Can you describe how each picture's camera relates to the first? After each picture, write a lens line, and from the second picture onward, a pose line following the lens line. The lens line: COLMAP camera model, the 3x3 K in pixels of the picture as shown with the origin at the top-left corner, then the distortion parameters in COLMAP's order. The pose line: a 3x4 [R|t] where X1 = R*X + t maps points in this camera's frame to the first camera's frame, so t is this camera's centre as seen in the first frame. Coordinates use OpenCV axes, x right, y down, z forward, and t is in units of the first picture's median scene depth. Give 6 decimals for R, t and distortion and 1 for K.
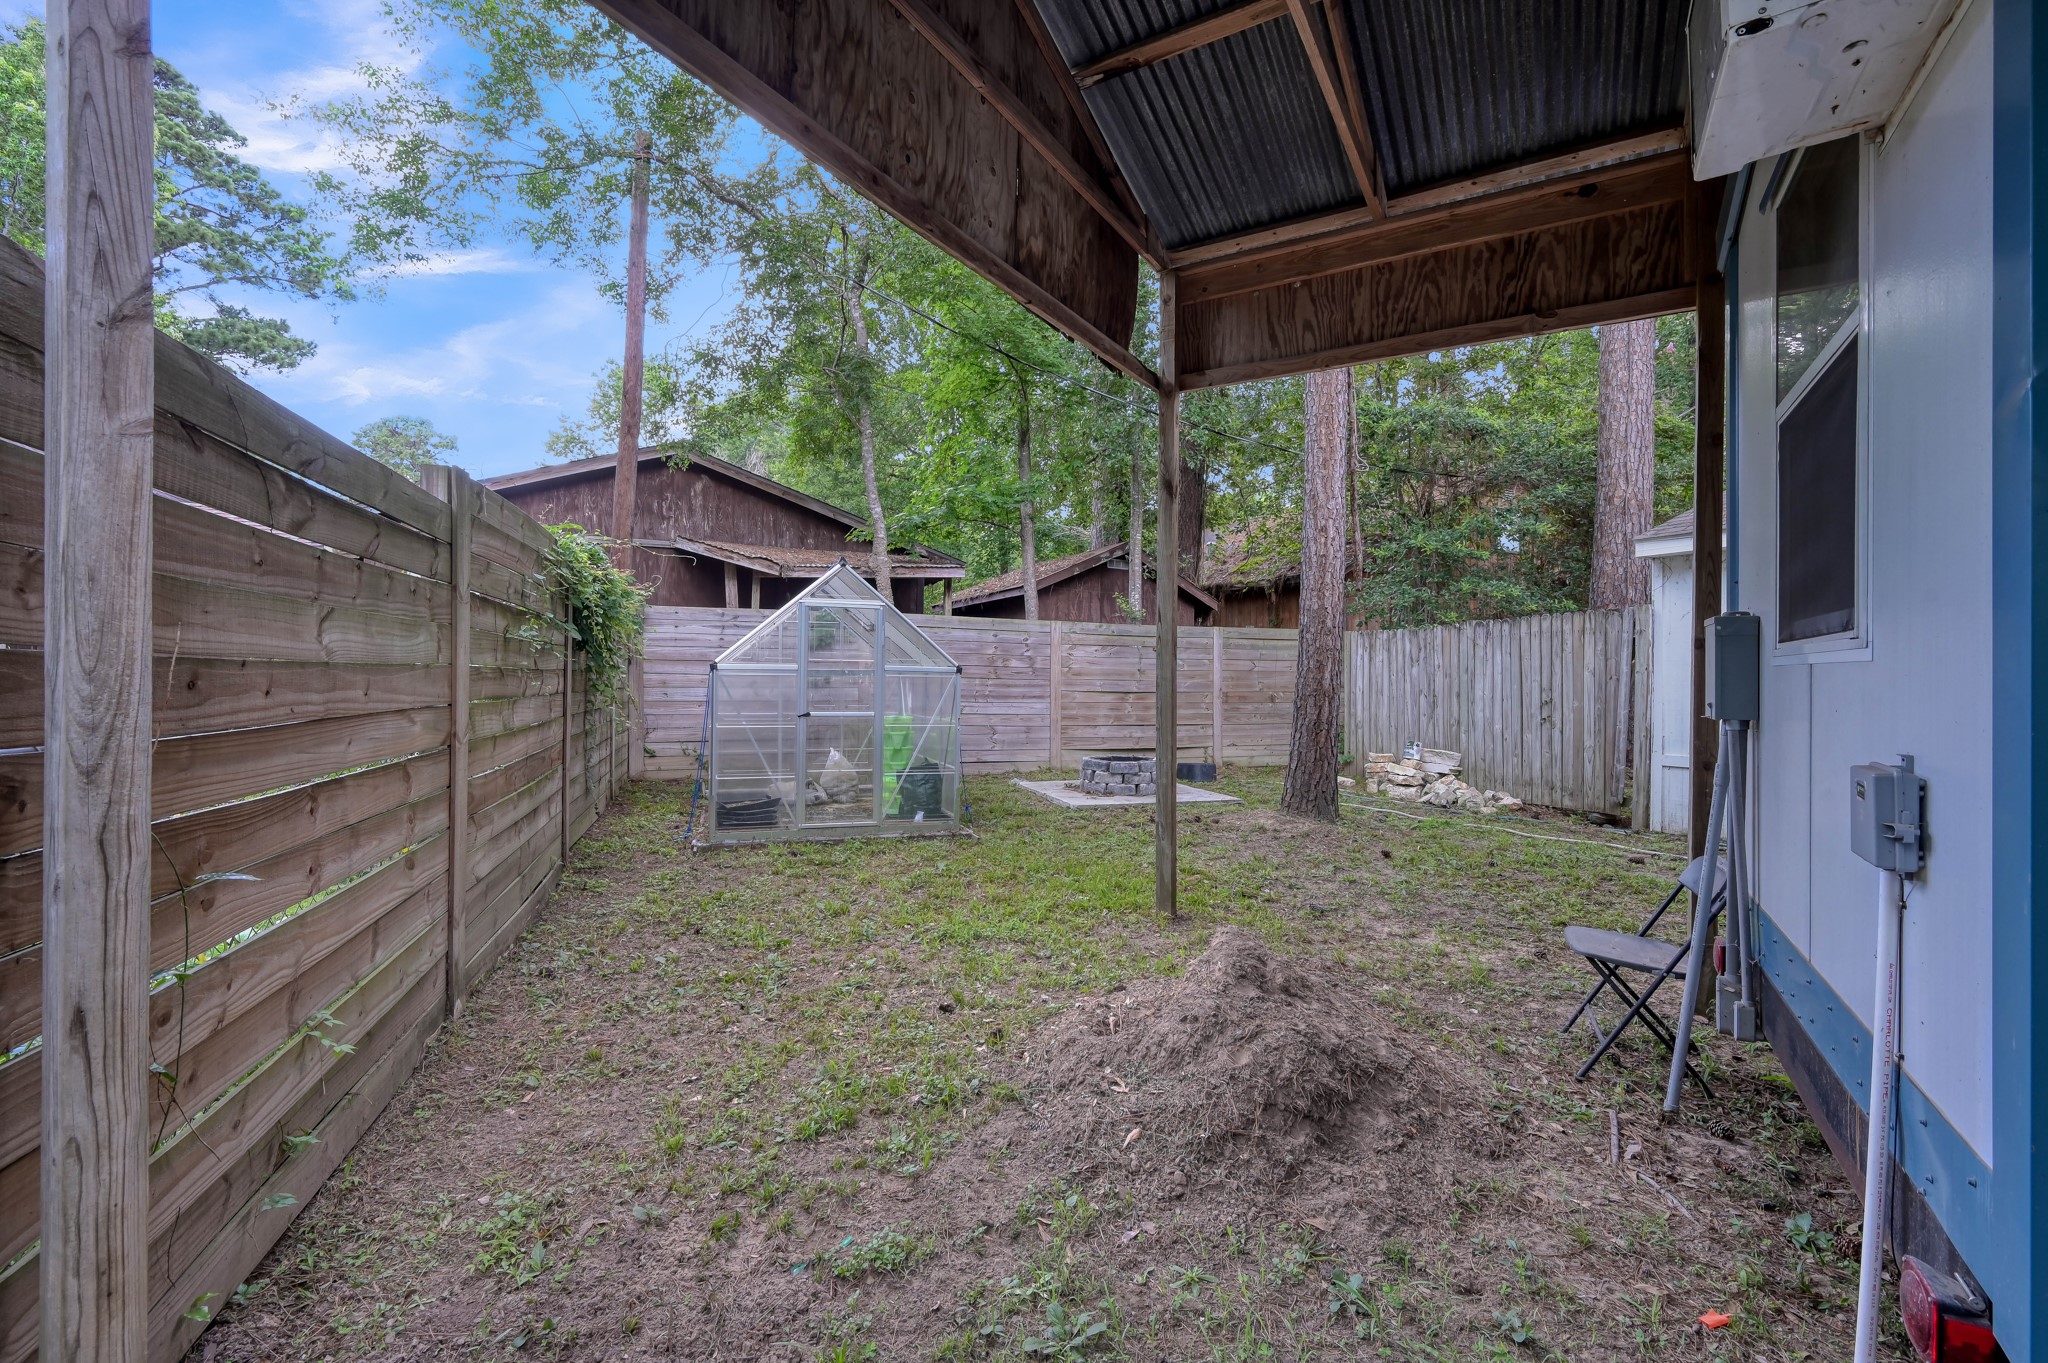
lens RADIAL K [[936.0, 0, 1014.5], [0, 936.0, 689.2], [0, 0, 1]] dist [0.000349, 0.000192]
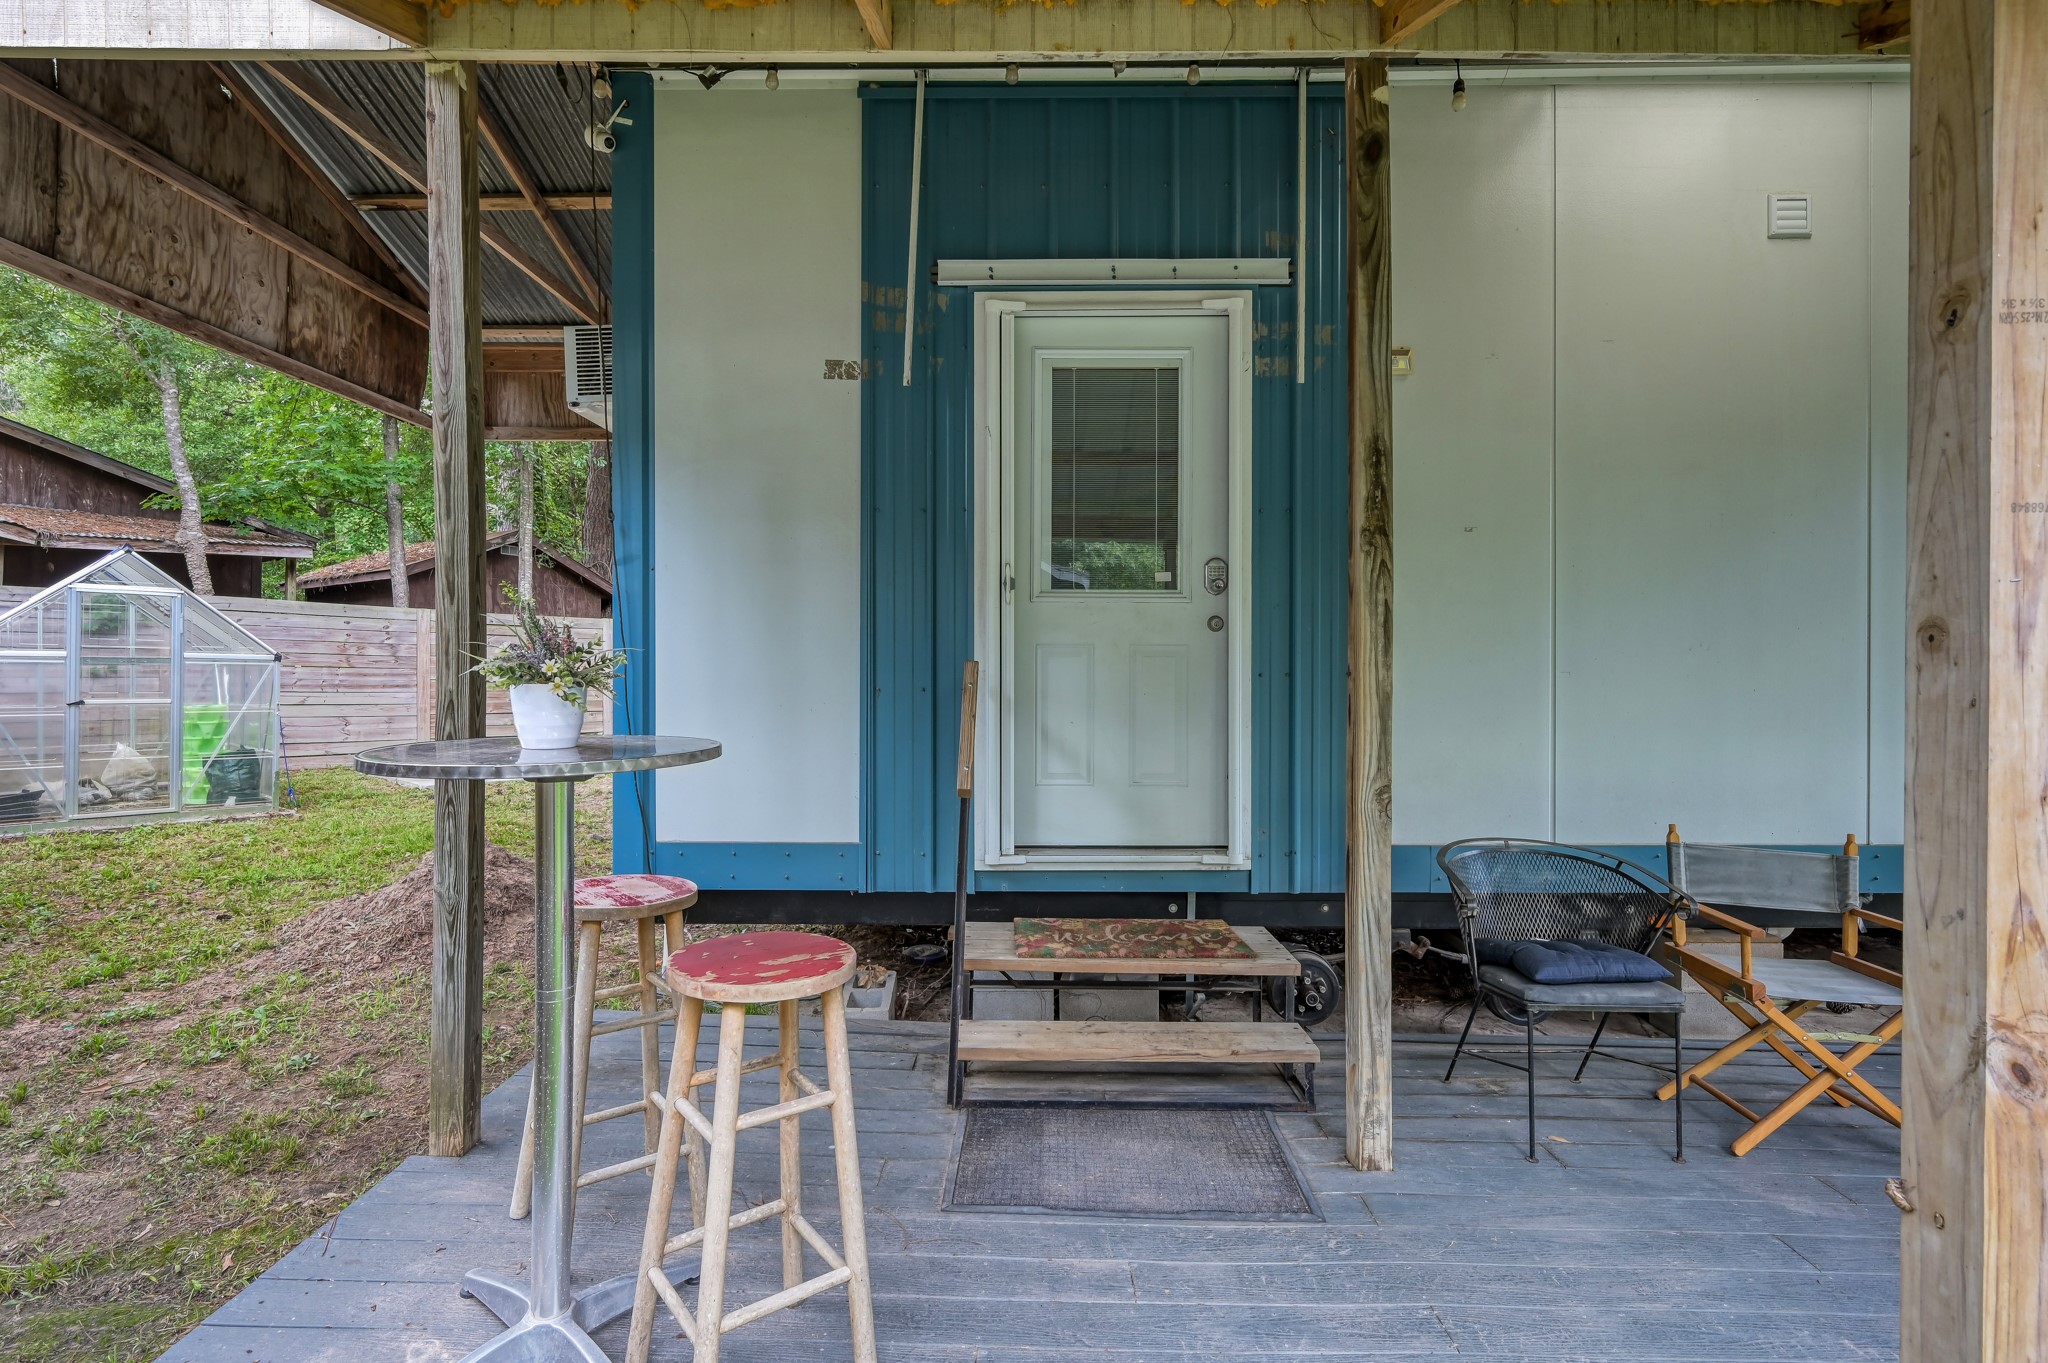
lens RADIAL K [[979.9, 0, 1024.0], [0, 979.9, 681.5], [0, 0, 1]] dist [0.001300, -0.001179]
pose [[0.855184, -0.008123, 0.518261, 0.073898], [0.007349, 0.999967, 0.003545, 0.006733], [-0.518272, 0.000777, 0.855215, -0.313682]]
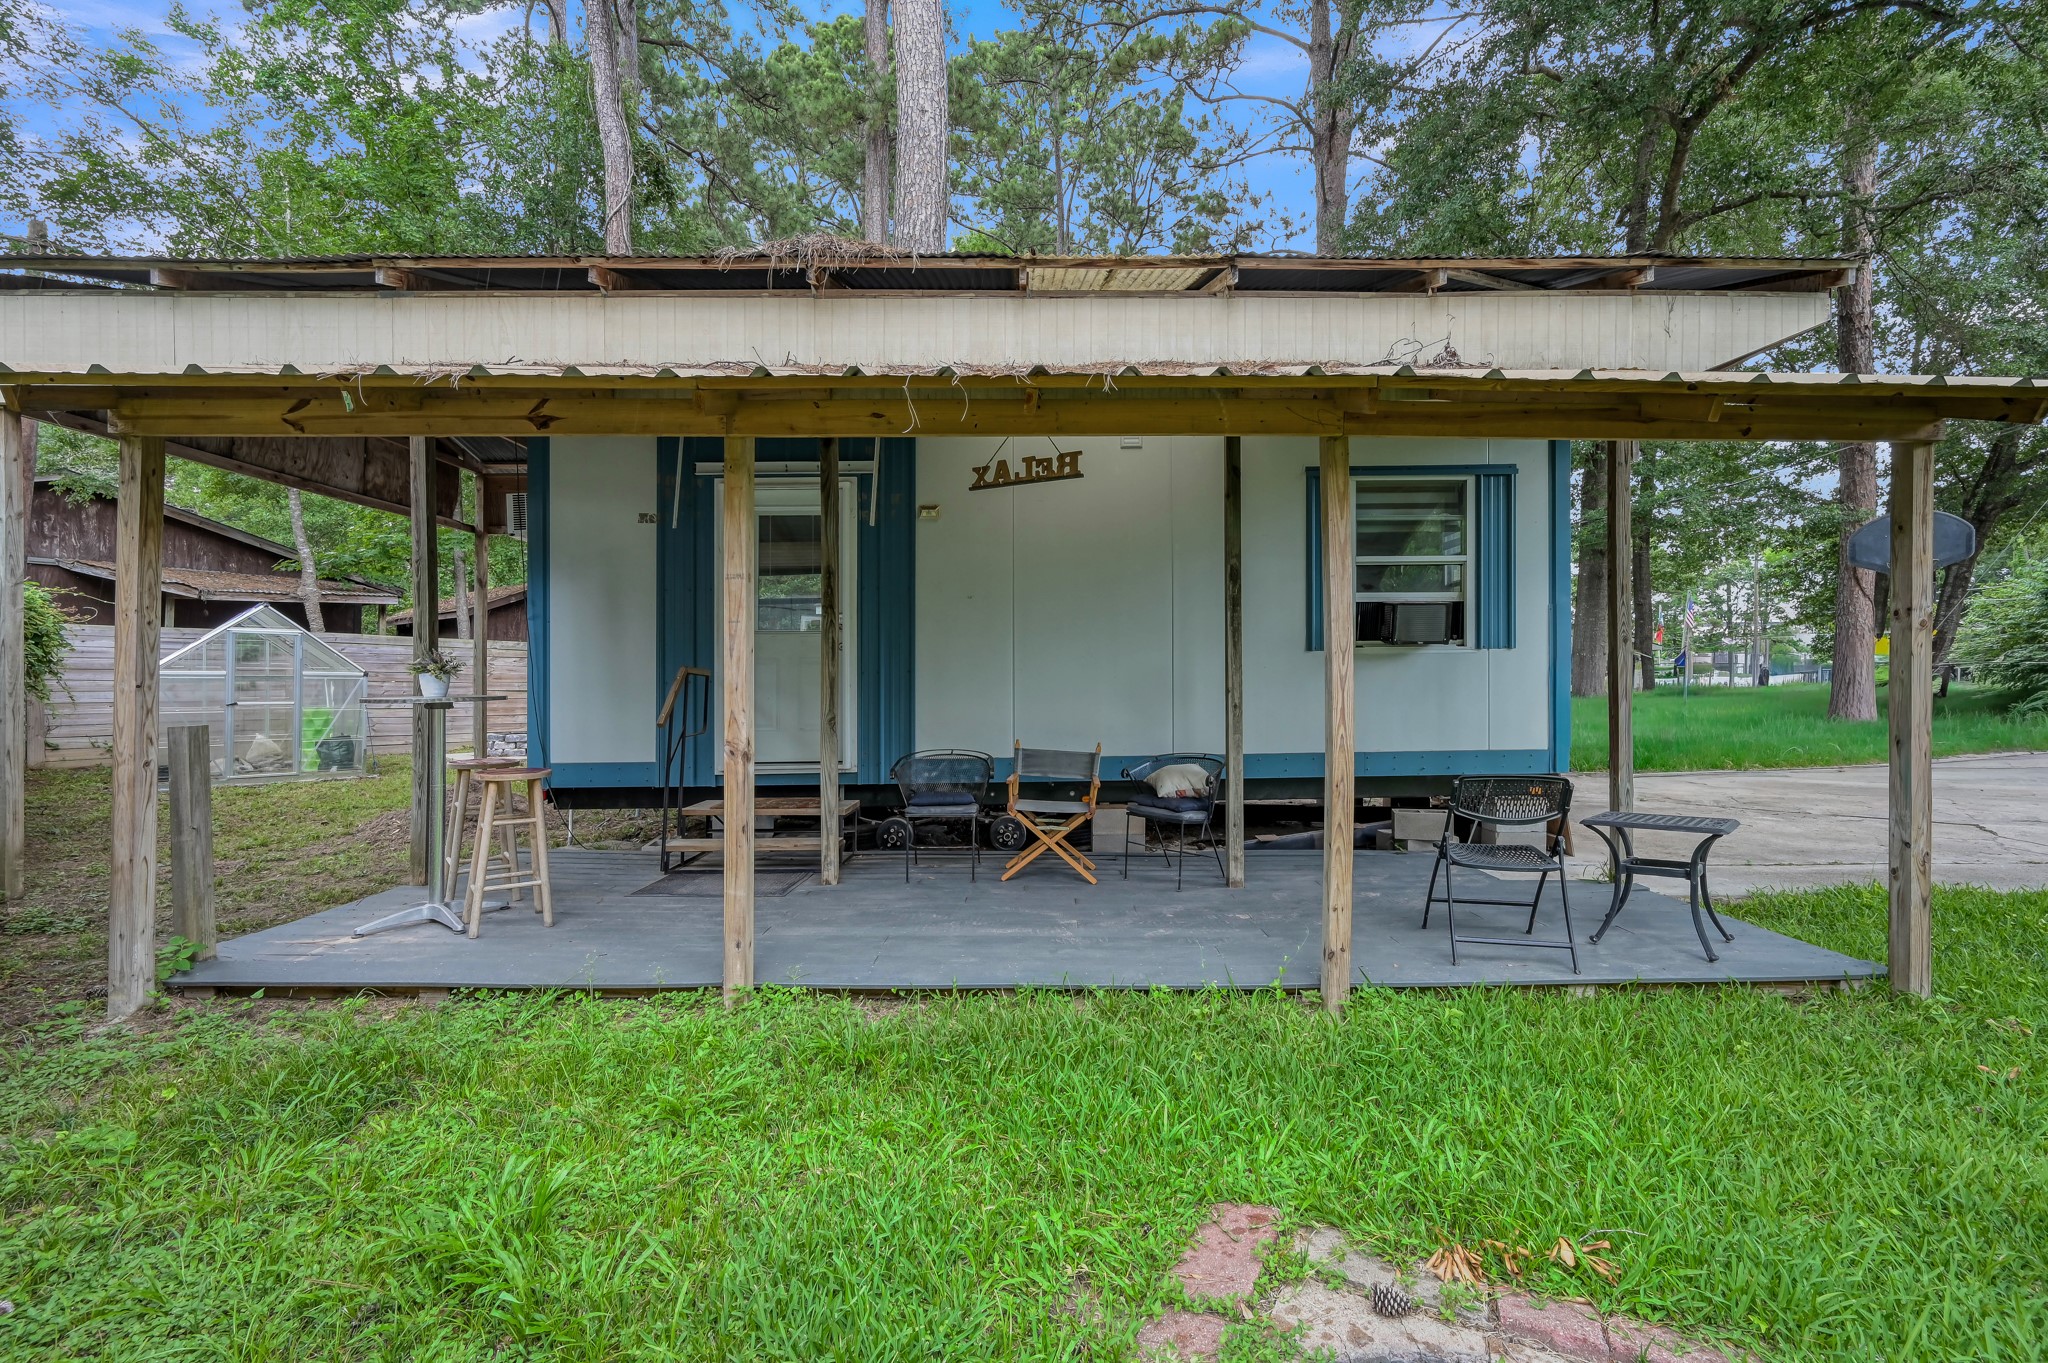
lens RADIAL K [[802.7, 0, 1024.2], [0, 802.7, 679.0], [0, 0, 1]] dist [-0.001893, 0.000296]
pose [[0.842952, -0.009046, 0.537912, 0.129524], [0.018784, 0.999744, -0.012623, 0.021844], [-0.537660, 0.020745, 0.842906, -0.639363]]
